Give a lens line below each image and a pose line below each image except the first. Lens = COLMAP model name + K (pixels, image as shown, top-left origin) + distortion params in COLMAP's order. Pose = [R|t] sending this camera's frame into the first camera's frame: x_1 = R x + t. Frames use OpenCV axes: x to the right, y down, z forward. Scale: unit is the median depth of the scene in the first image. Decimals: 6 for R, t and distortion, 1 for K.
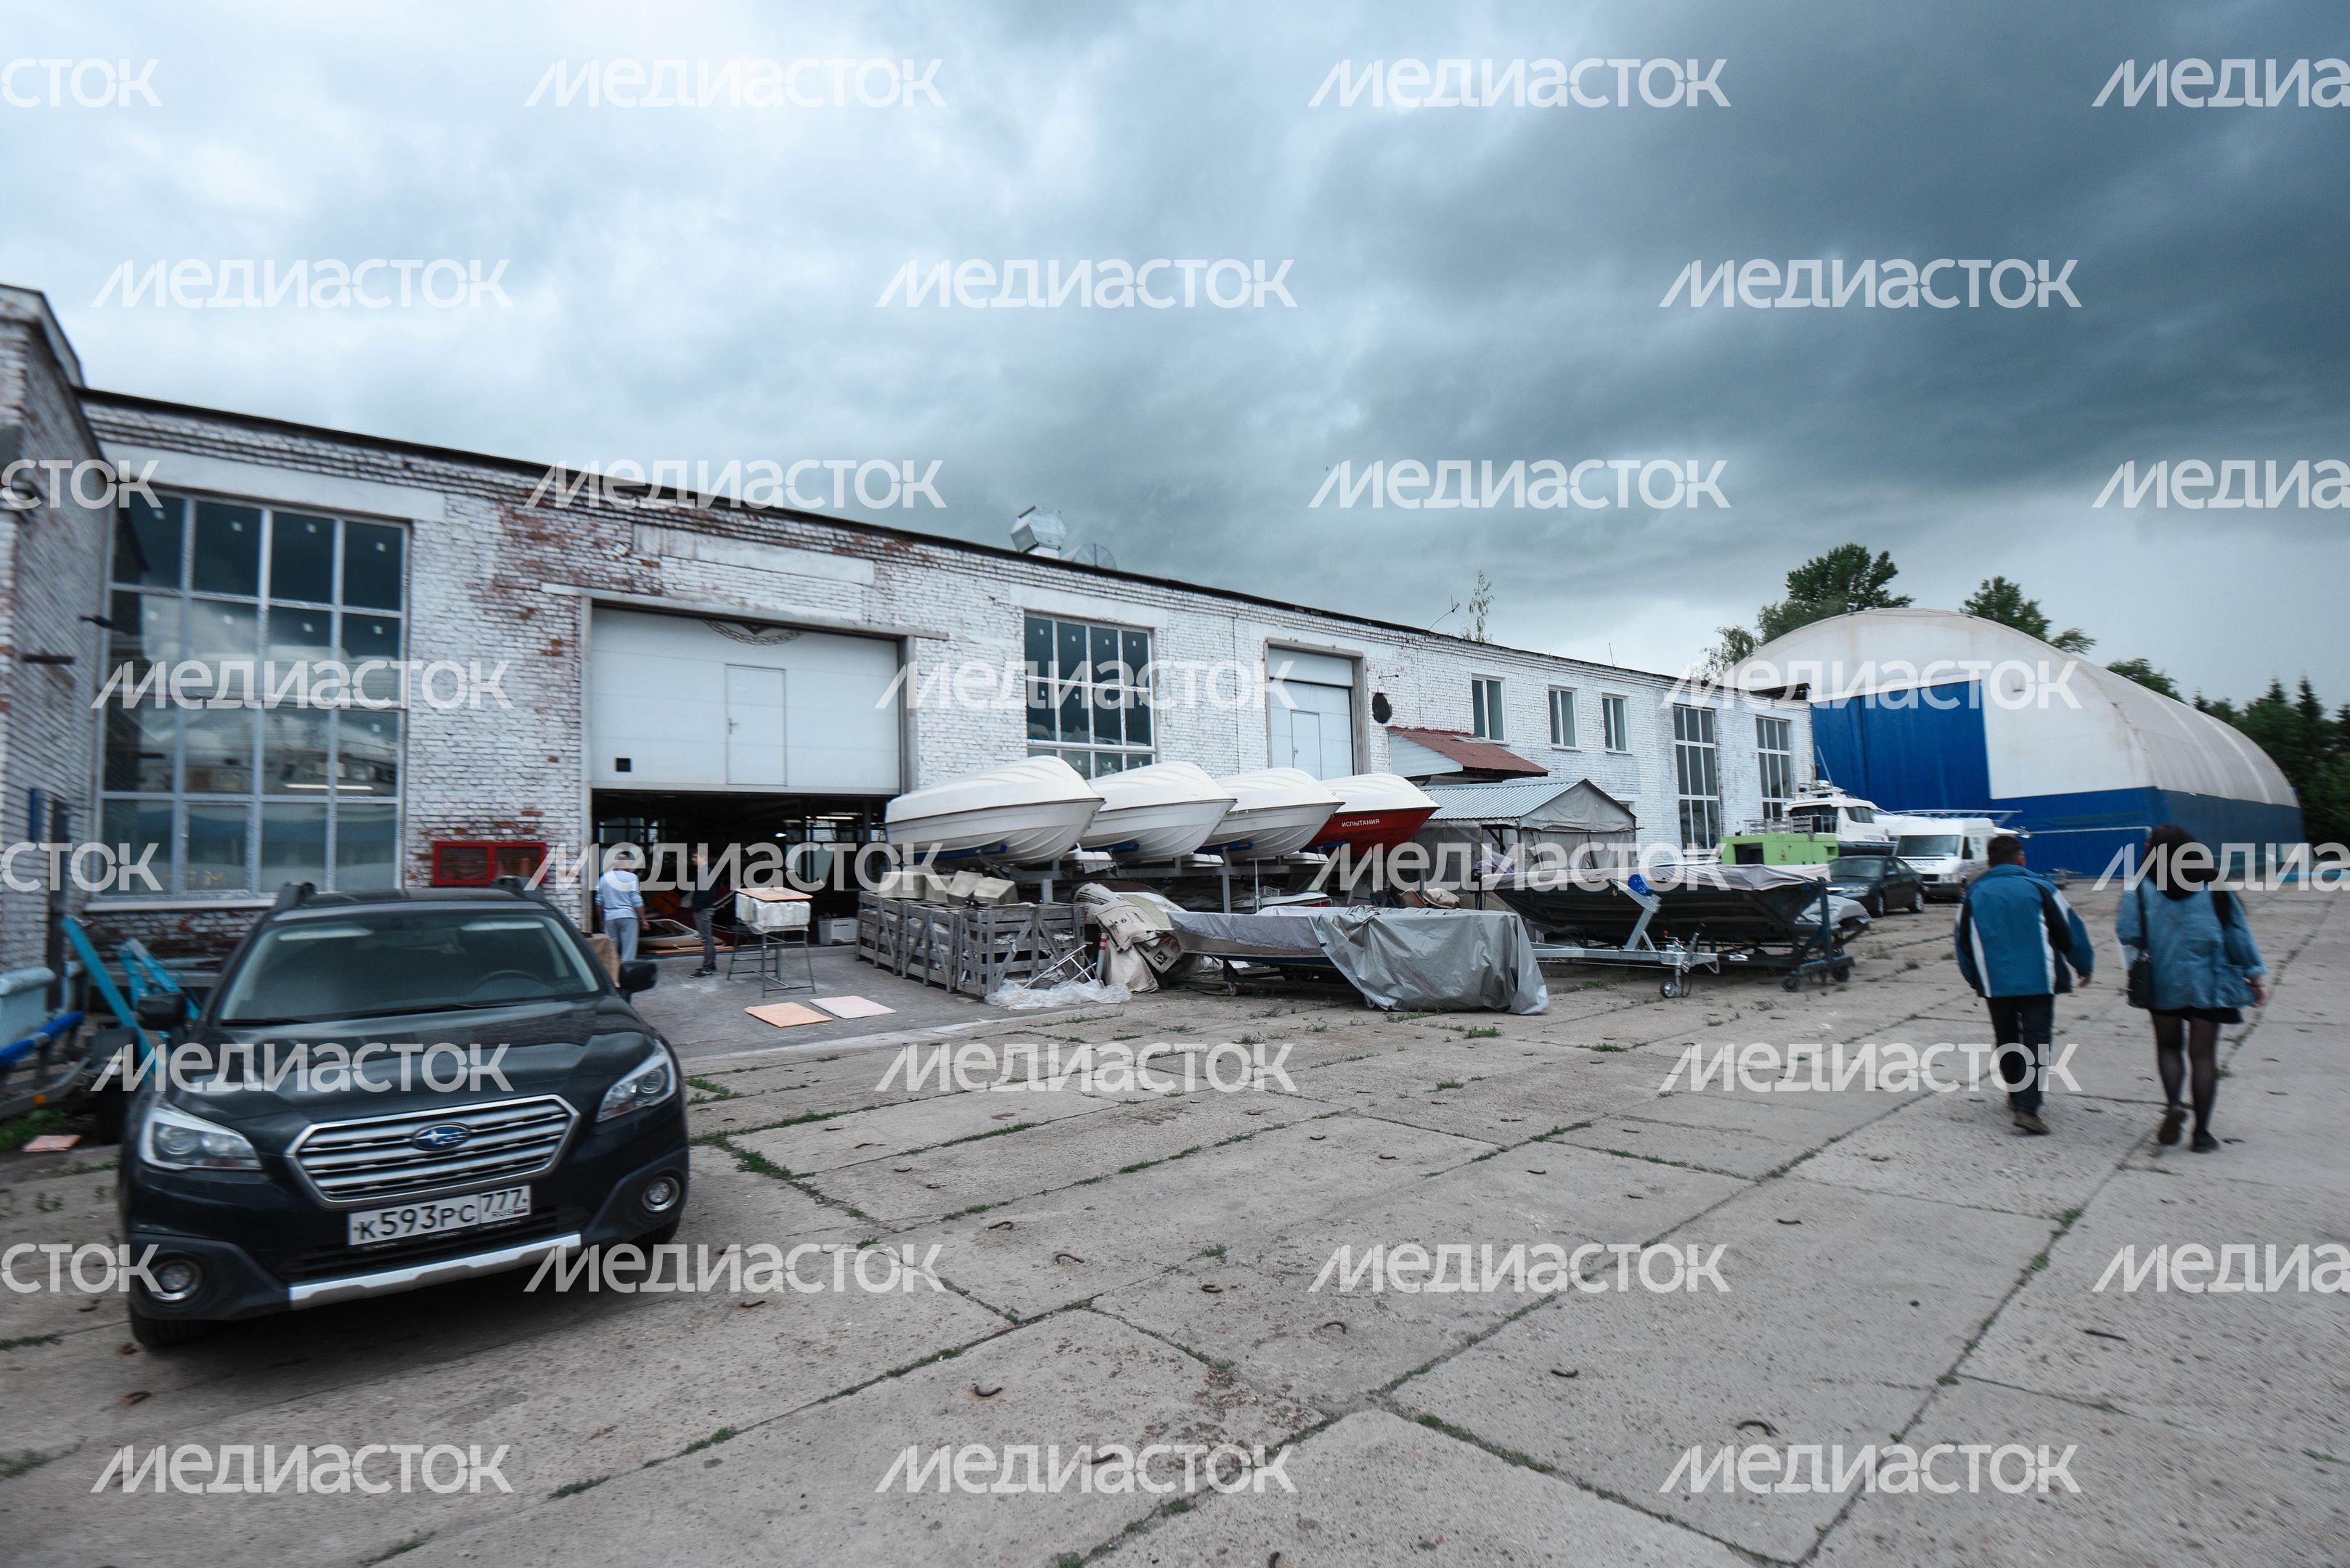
lens RADIAL K [[1117.2, 0, 1175.0], [0, 1117.2, 784.0], [0, 0, 1]] dist [0.000554, -0.000405]
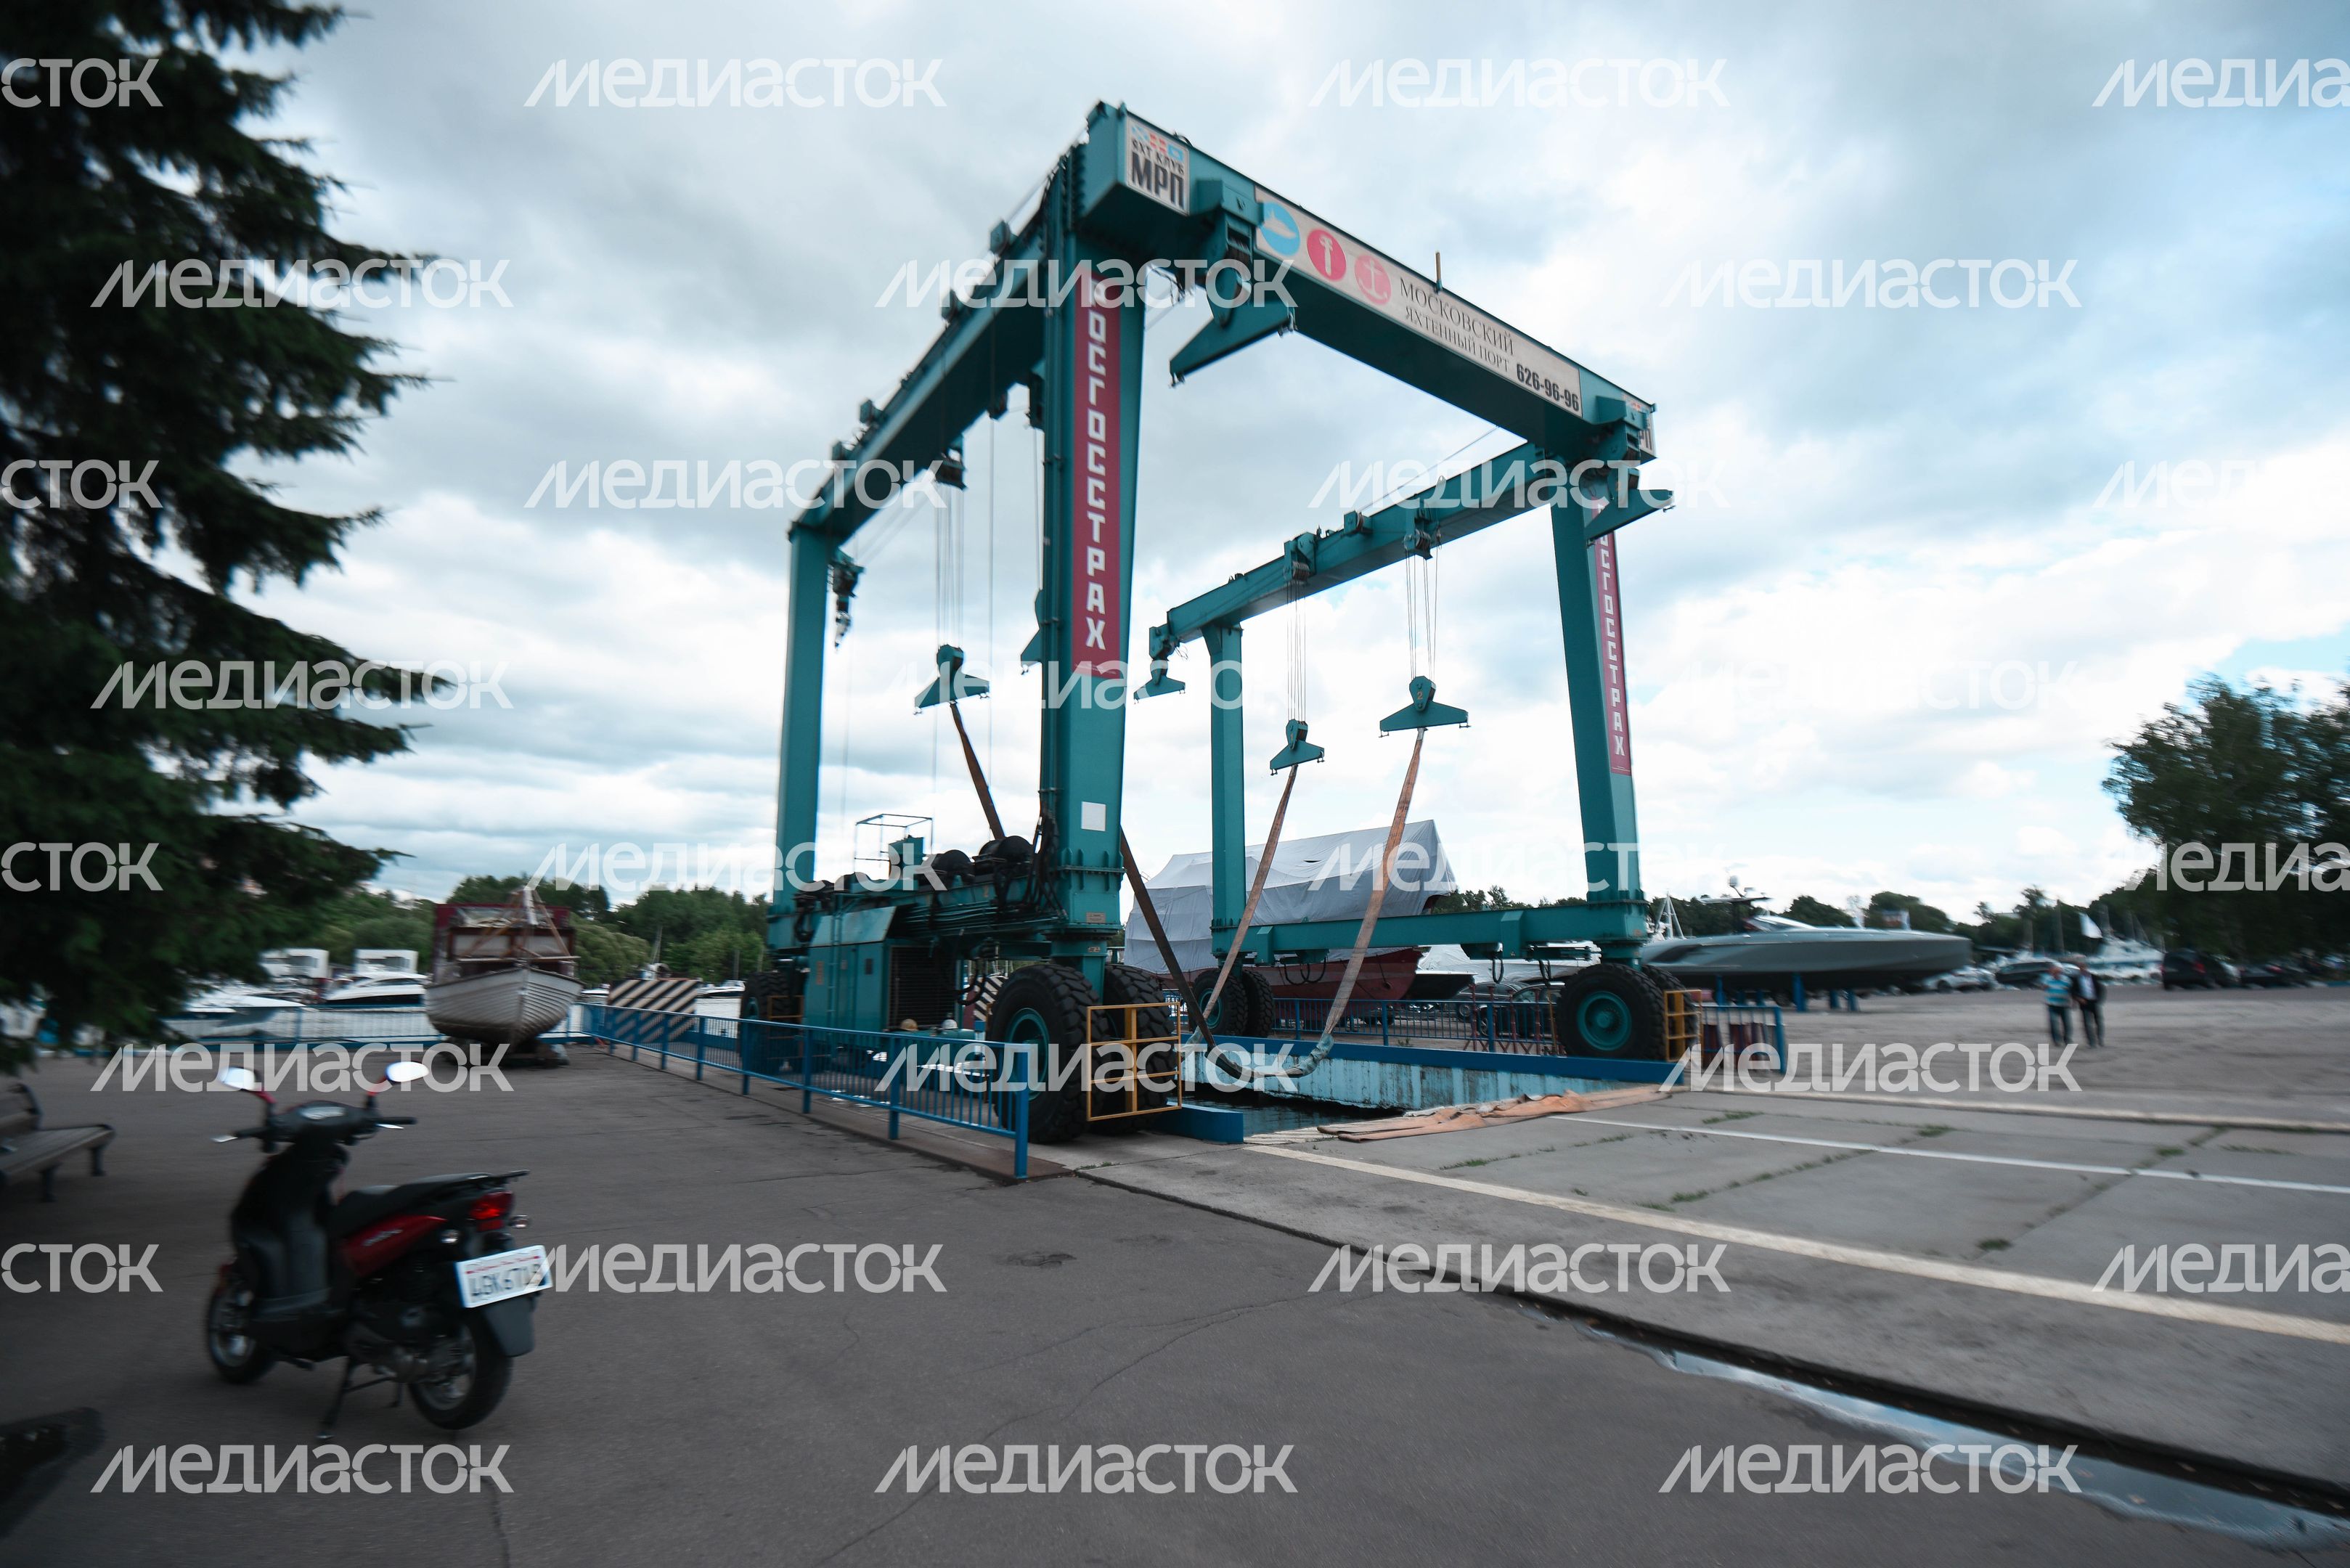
lens RADIAL K [[1117.2, 0, 1175.0], [0, 1117.2, 784.0], [0, 0, 1]] dist [0.000554, -0.000405]
pose [[1.000000, -0.000395, 0.000091, -0.000167], [0.000395, 1.000000, 0.000364, 0.358374], [-0.000091, -0.000364, 1.000000, 0.000132]]
